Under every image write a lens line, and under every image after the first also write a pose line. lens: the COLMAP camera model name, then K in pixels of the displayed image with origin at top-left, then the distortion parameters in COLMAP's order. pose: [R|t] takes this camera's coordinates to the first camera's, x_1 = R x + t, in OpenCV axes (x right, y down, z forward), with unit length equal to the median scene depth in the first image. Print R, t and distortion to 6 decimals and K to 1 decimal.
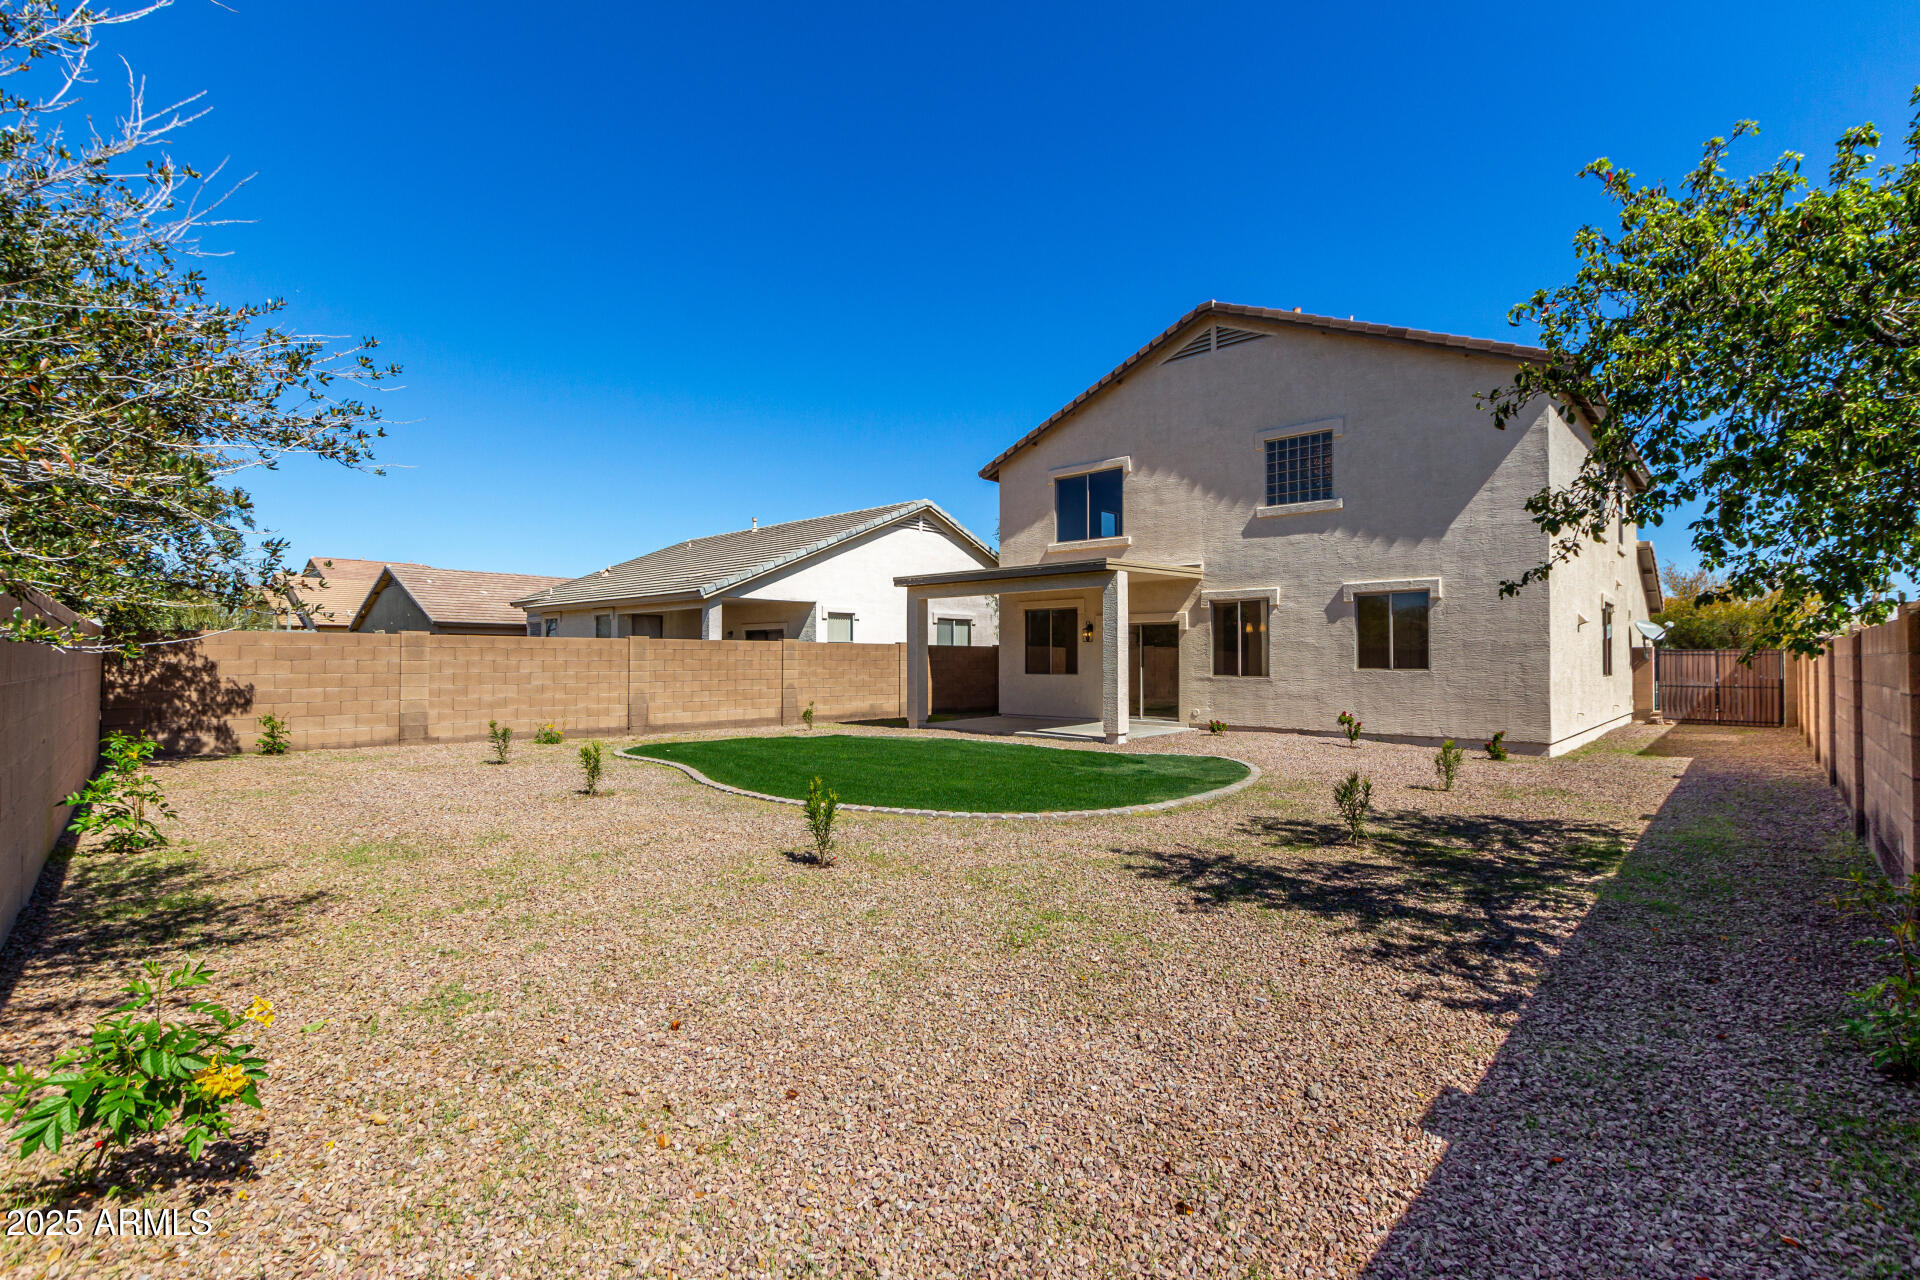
lens RADIAL K [[898.5, 0, 960.0], [0, 898.5, 640.0], [0, 0, 1]] dist [0.001615, 0.000322]
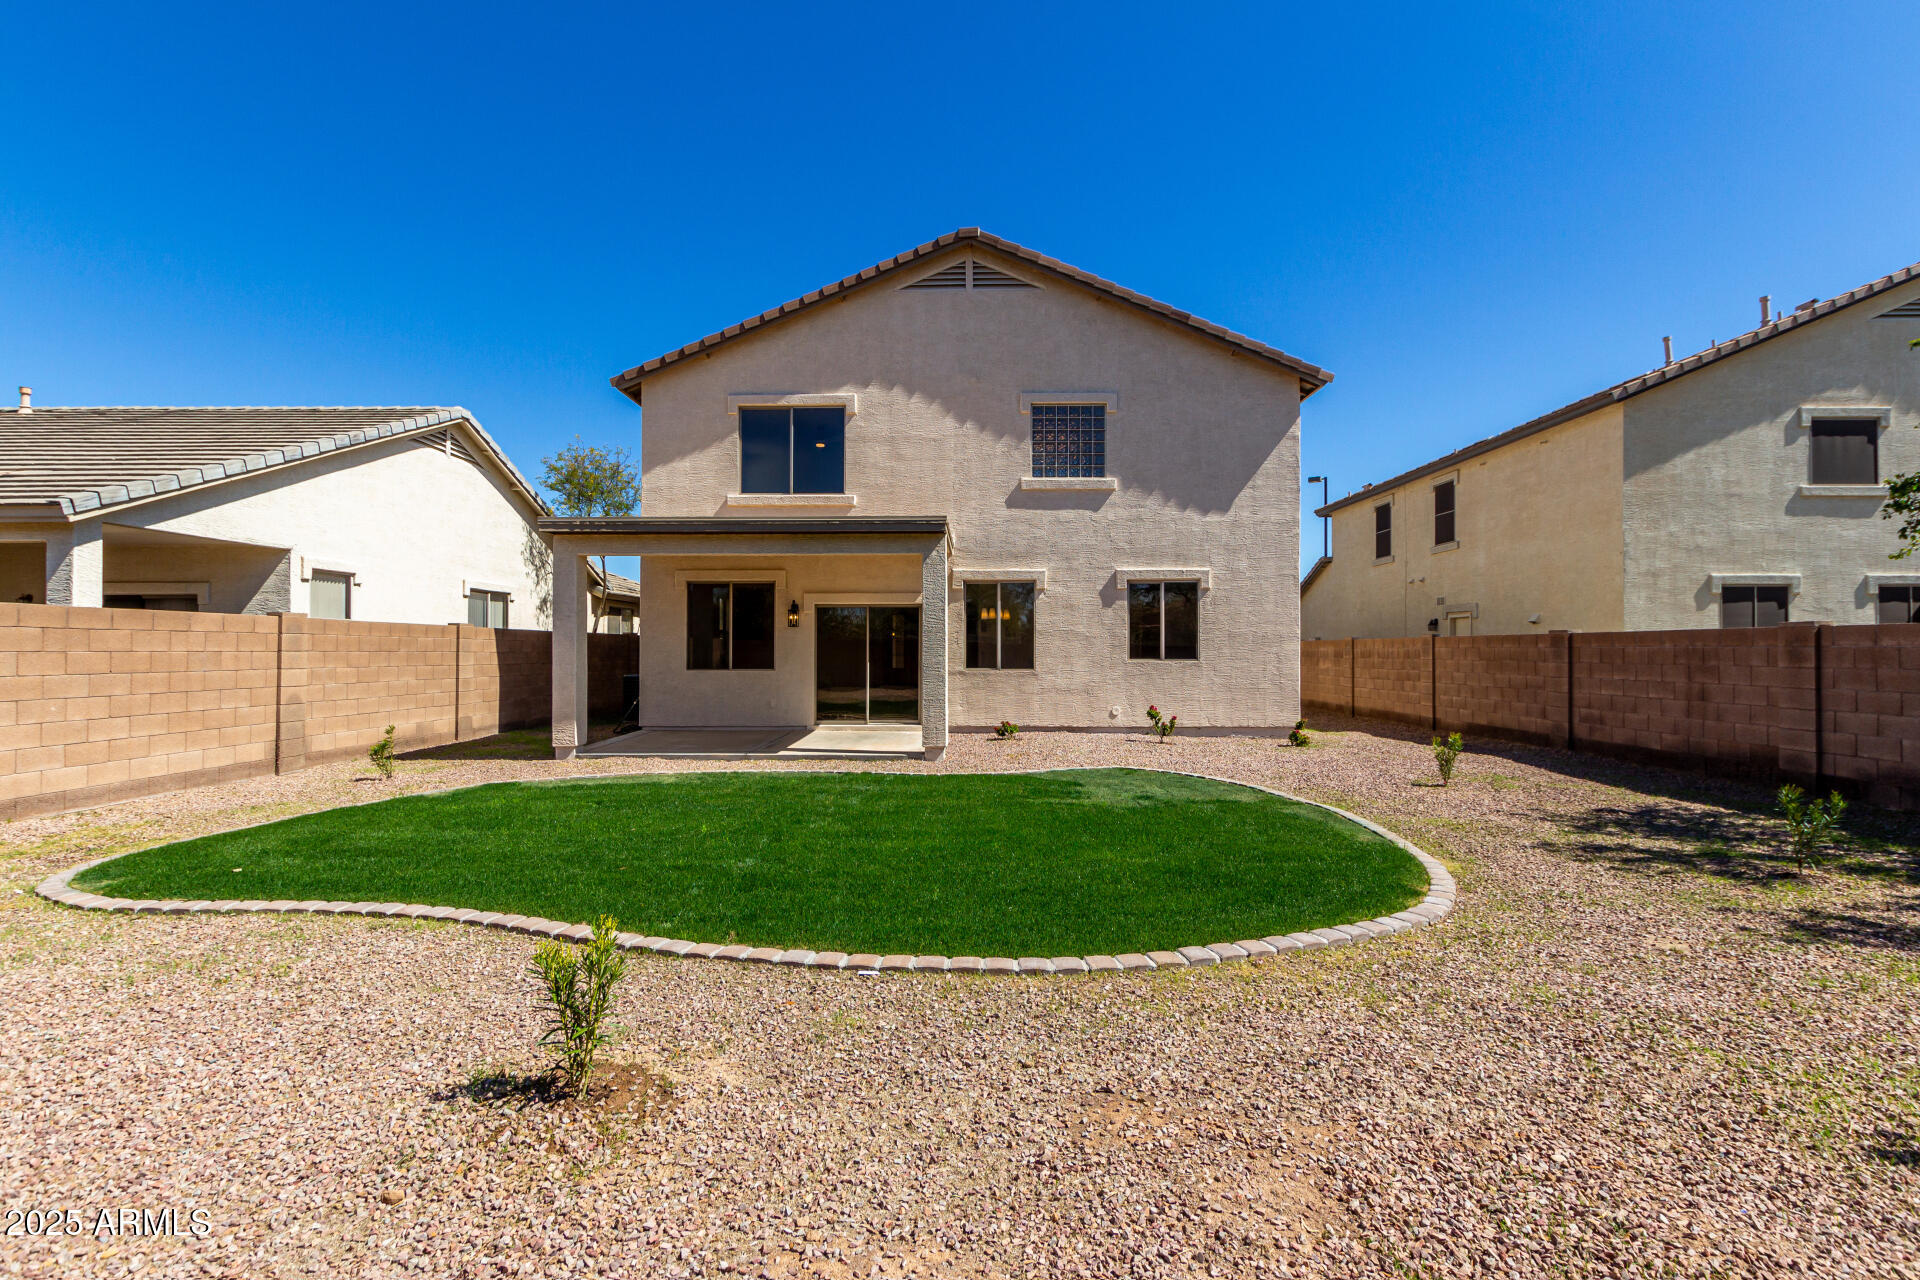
lens RADIAL K [[874.7, 0, 960.0], [0, 874.7, 640.0], [0, 0, 1]] dist [-0.001754, 0.000278]
pose [[0.738515, 0.006862, 0.674202, -0.281029], [-0.014309, 0.999883, 0.005498, 0.007825], [-0.674085, -0.013708, 0.738527, 0.387591]]
